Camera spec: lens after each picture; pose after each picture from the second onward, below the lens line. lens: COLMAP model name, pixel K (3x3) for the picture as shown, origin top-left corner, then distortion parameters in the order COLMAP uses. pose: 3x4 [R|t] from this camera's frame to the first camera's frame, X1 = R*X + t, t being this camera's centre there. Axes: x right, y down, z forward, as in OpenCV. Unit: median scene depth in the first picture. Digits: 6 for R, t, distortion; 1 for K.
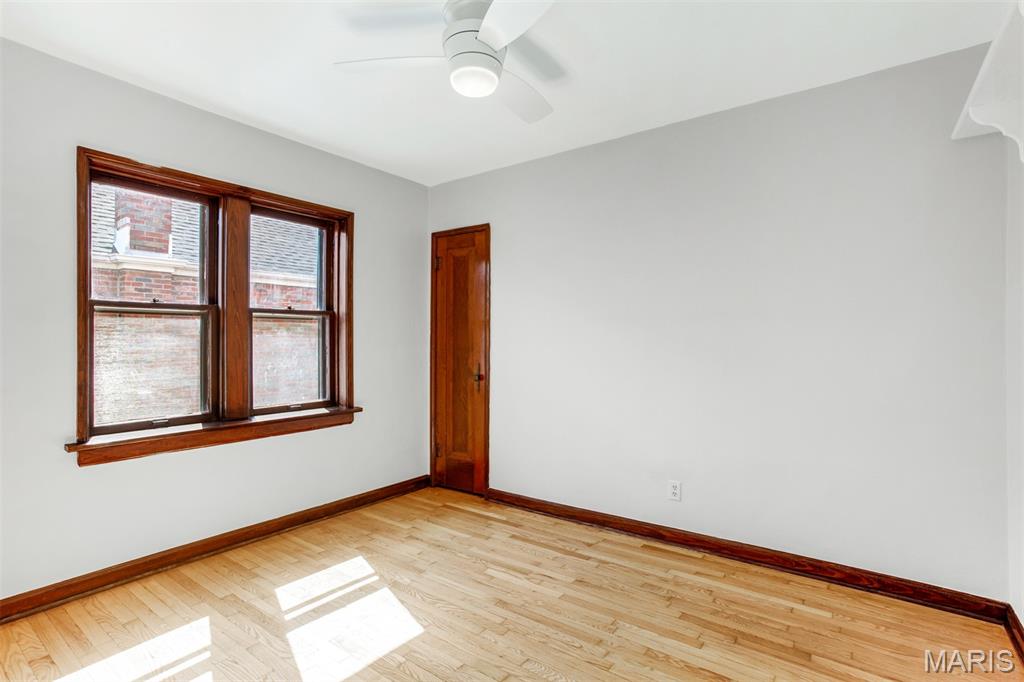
lens RADIAL K [[512.3, 0, 506.7], [0, 512.3, 341.7], [0, 0, 1]] dist [-0.004293, 0.003272]
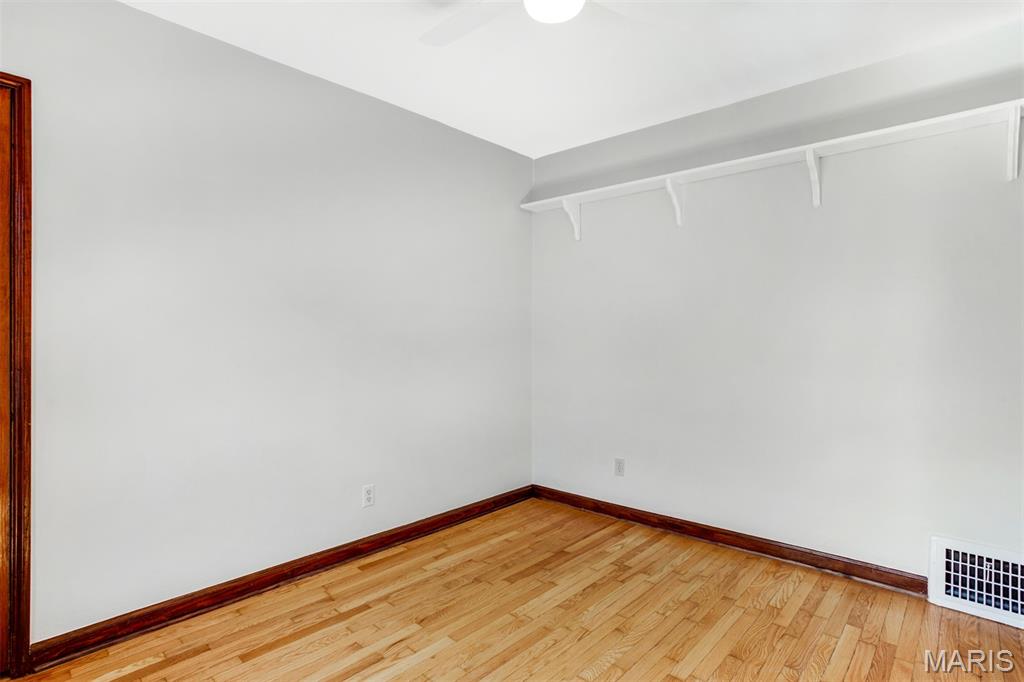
lens RADIAL K [[512.3, 0, 507.9], [0, 512.3, 340.9], [0, 0, 1]] dist [-0.004293, 0.003272]
pose [[0.109968, -0.004780, 0.993924, -0.644604], [-0.007661, 0.999955, 0.005657, 0.003988], [-0.993906, -0.008236, 0.109926, 0.742071]]
